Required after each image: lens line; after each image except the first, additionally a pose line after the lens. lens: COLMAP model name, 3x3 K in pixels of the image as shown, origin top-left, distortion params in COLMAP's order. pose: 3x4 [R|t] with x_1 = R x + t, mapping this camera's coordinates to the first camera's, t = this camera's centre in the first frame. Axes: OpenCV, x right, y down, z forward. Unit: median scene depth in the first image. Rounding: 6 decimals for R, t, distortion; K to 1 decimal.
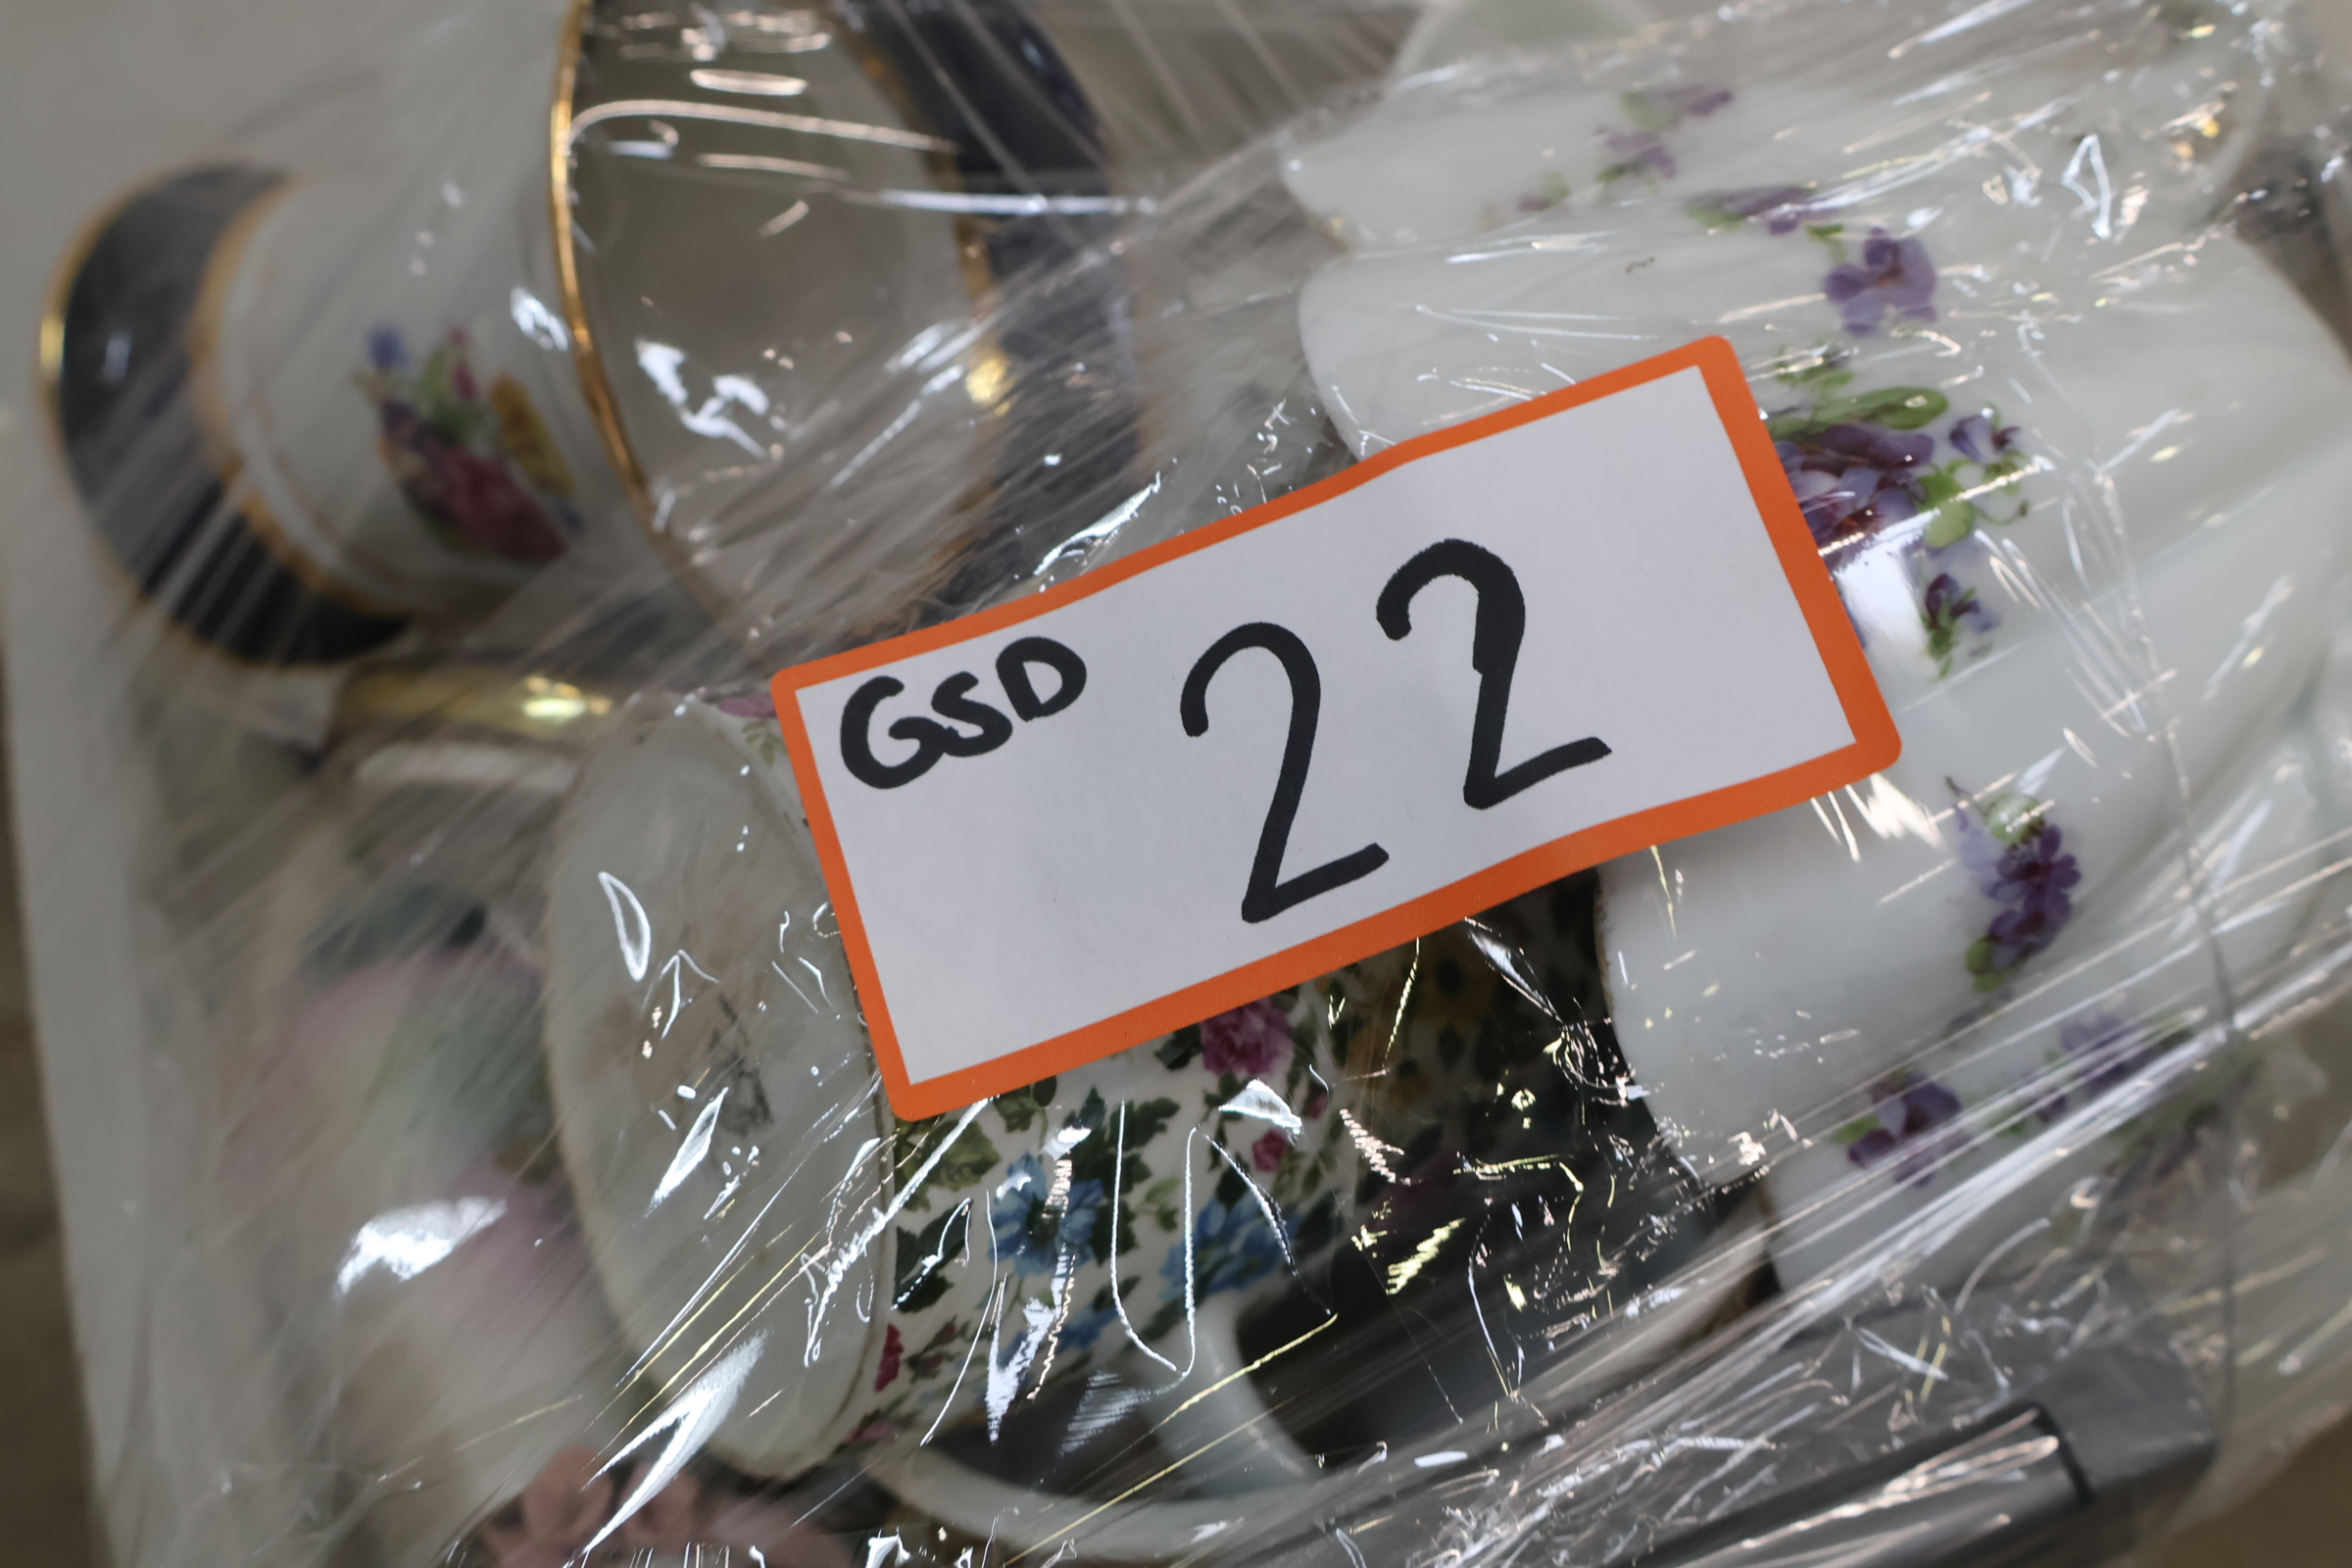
lens RADIAL K [[2302.5, 0, 1165.5], [0, 2302.5, 780.3], [0, 0, 1]] dist [0.014150, 0.000000]
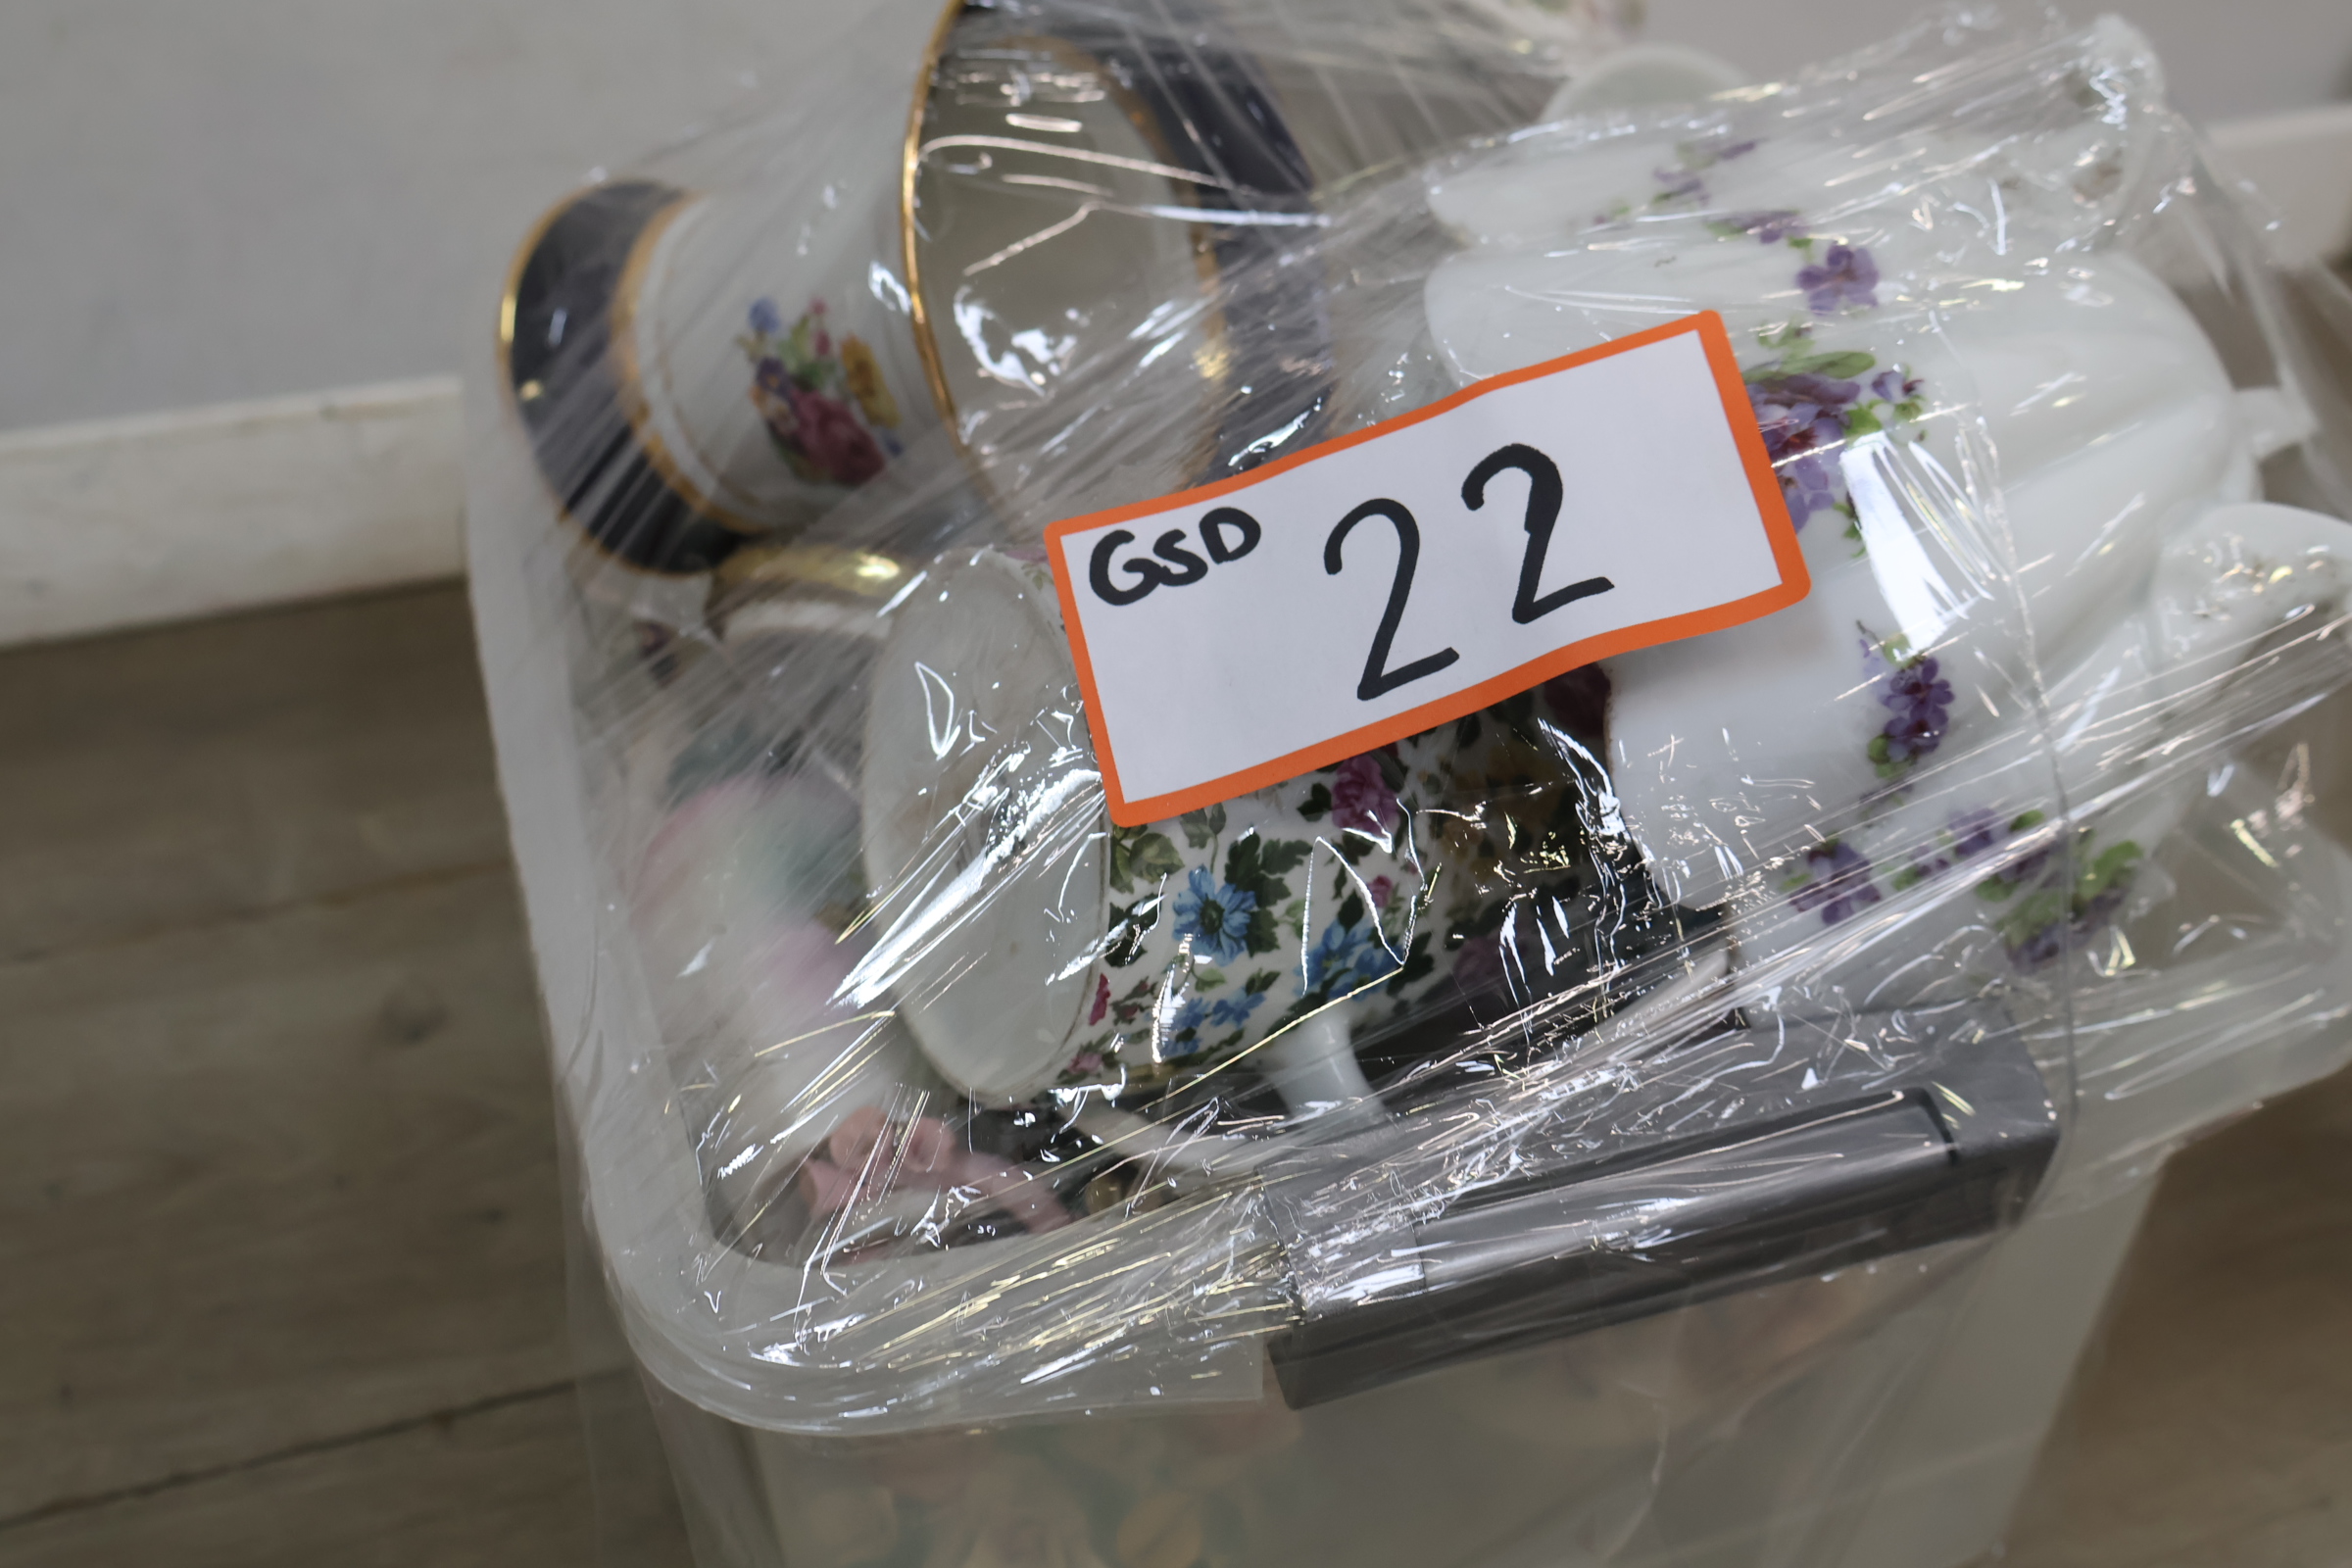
lens RADIAL K [[2302.5, 0, 1186.0], [0, 2302.5, 785.2], [0, 0, 1]] dist [0.014150, 0.000000]
pose [[0.994638, 0.049210, -0.090959, 0.056984], [-0.051680, 0.998351, -0.024998, 0.147939], [0.089579, 0.029564, 0.995541, -0.426458]]
